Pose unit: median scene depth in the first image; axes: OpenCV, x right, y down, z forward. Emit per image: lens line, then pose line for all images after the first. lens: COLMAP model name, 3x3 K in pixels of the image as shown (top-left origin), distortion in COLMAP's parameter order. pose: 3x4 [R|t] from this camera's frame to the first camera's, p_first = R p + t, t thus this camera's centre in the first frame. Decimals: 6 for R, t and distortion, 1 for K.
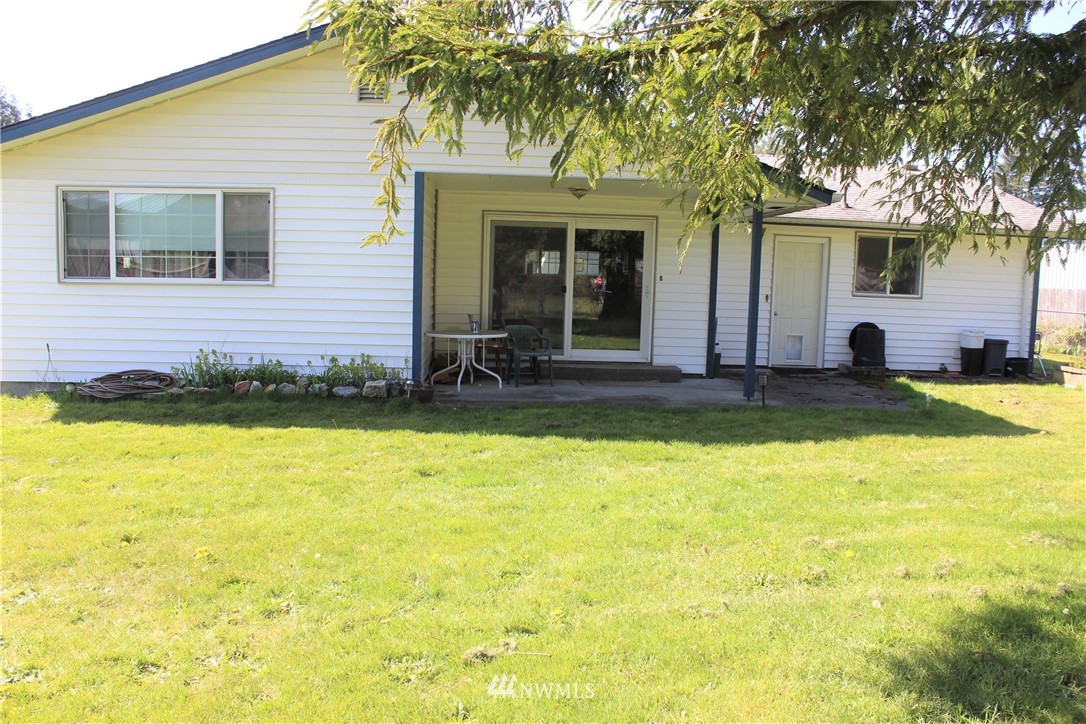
lens RADIAL K [[903.1, 0, 541.5], [0, 903.1, 371.9], [0, 0, 1]] dist [-0.167024, 0.145910]
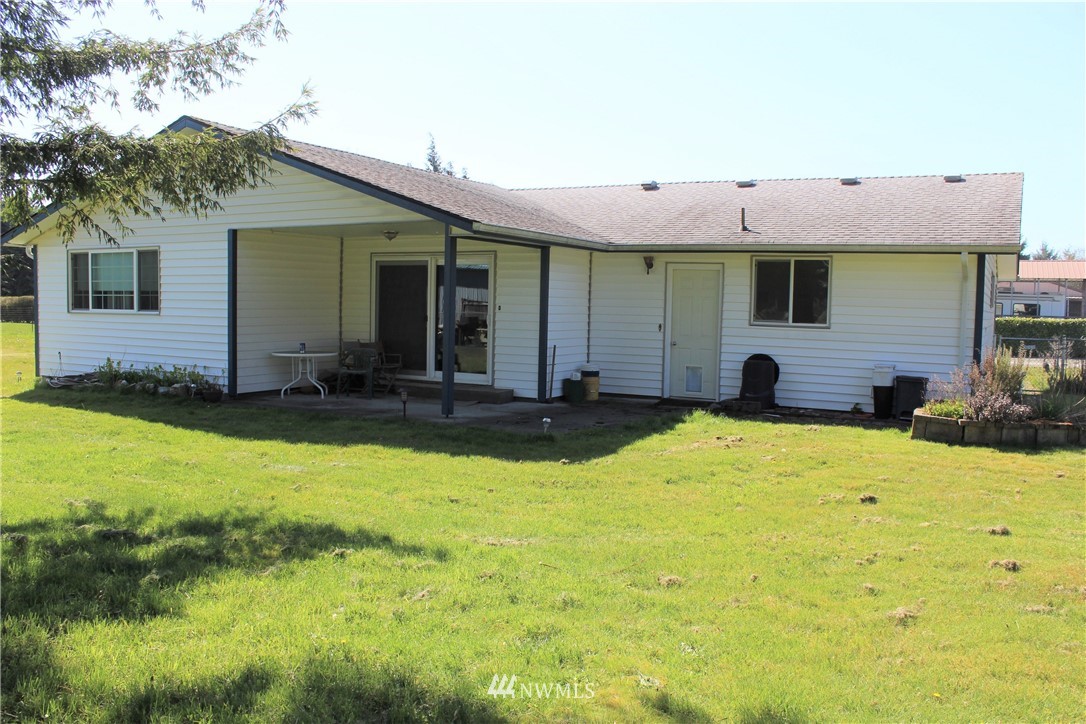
lens RADIAL K [[903.1, 0, 537.1], [0, 903.1, 372.9], [0, 0, 1]] dist [-0.167024, 0.145910]
pose [[0.847528, 0.031091, -0.529840, 0.742877], [-0.052823, 0.998268, -0.025916, 0.000021], [0.528116, 0.049952, 0.847702, 0.104888]]
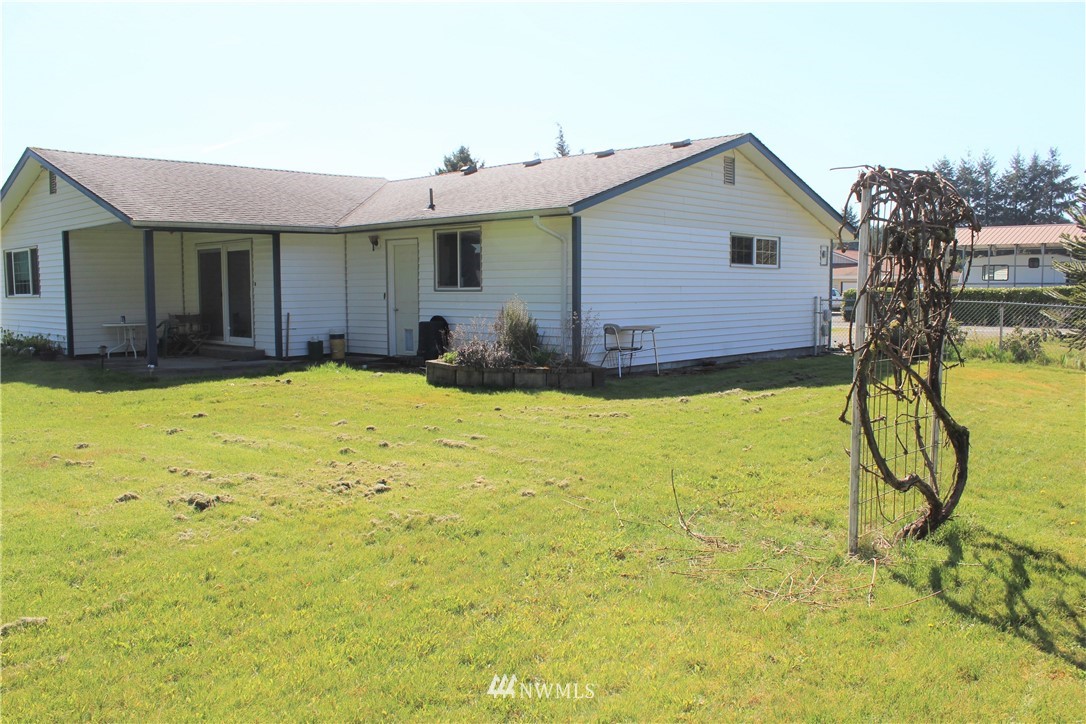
lens RADIAL K [[903.1, 0, 547.6], [0, 903.1, 362.3], [0, 0, 1]] dist [-0.167024, 0.145910]
pose [[0.684383, 0.028202, -0.728577, 1.381215], [-0.049602, 0.998738, -0.007934, 0.001147], [0.727433, 0.041569, 0.684918, 0.413496]]
